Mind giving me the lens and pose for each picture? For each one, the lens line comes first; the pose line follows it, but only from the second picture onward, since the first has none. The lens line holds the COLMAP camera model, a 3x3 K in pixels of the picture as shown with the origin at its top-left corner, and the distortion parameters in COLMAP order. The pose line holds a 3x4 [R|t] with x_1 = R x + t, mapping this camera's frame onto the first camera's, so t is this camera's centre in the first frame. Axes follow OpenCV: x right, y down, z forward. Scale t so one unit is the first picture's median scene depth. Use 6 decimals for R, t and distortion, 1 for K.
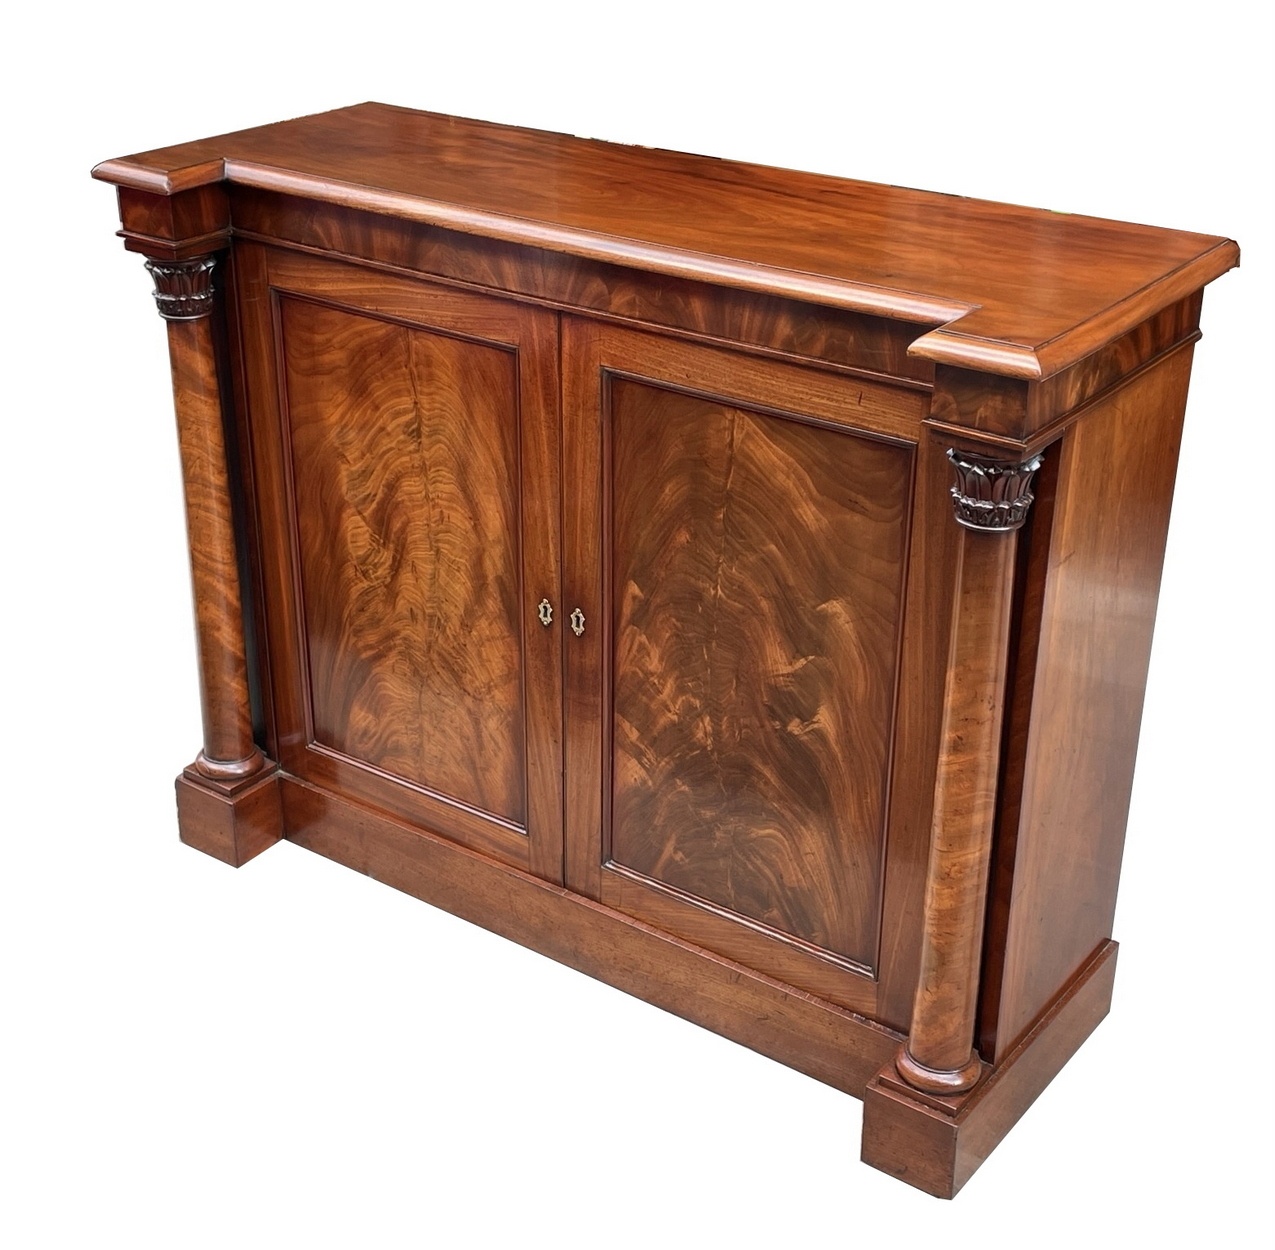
lens RADIAL K [[1935.1, 0, 637.5], [0, 1935.1, 625.0], [0, 0, 1]] dist [0.188270, -0.701054]
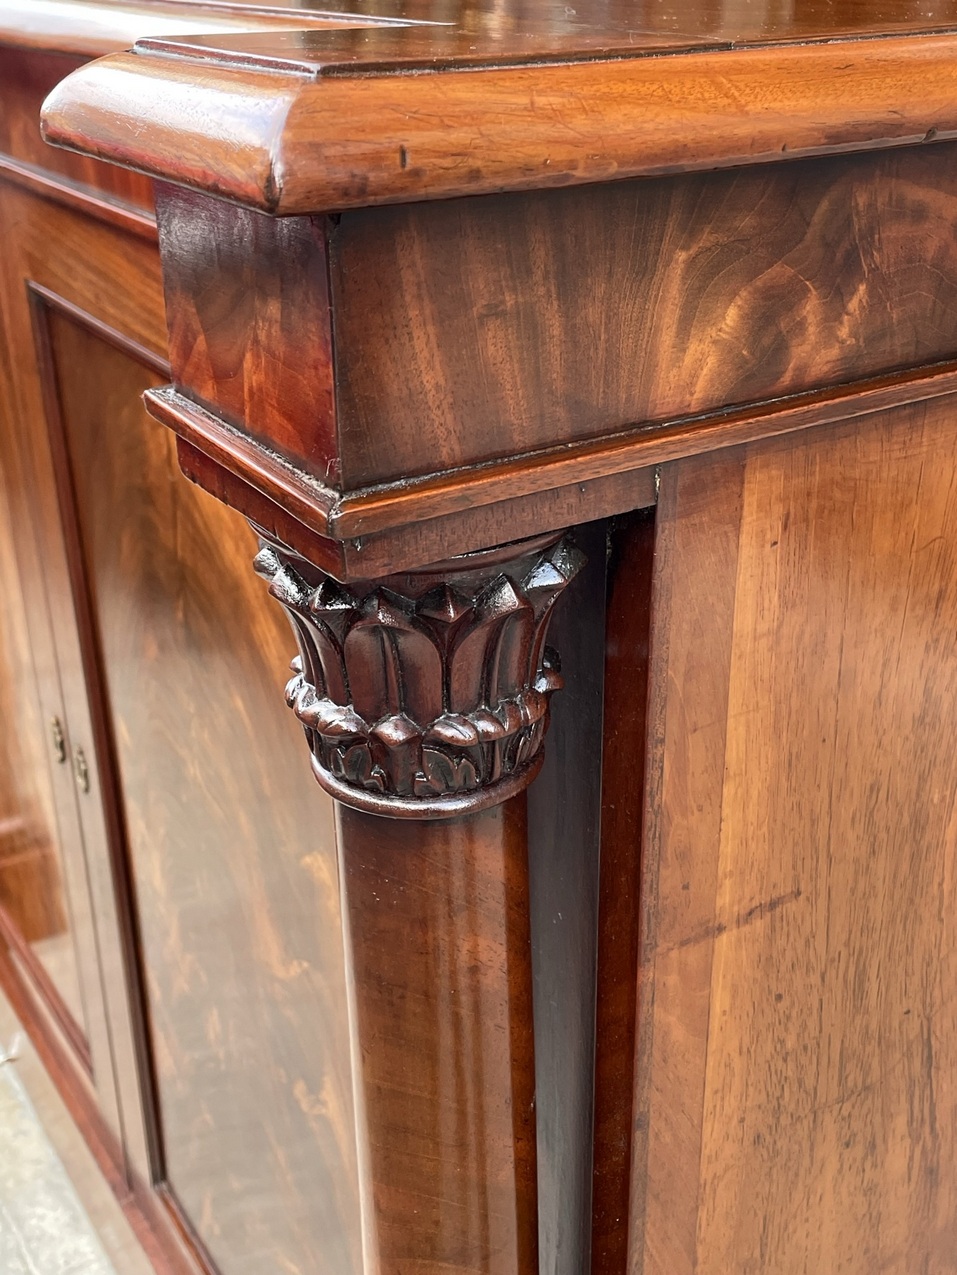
lens RADIAL K [[1481.5, 0, 478.5], [0, 1481.5, 637.5], [0, 0, 1]] dist [0.209556, 0.005116]
pose [[0.930409, 0.142582, -0.337651, 0.214367], [-0.145060, 0.989259, 0.018024, -0.063583], [0.336594, 0.032210, 0.941099, 0.638851]]
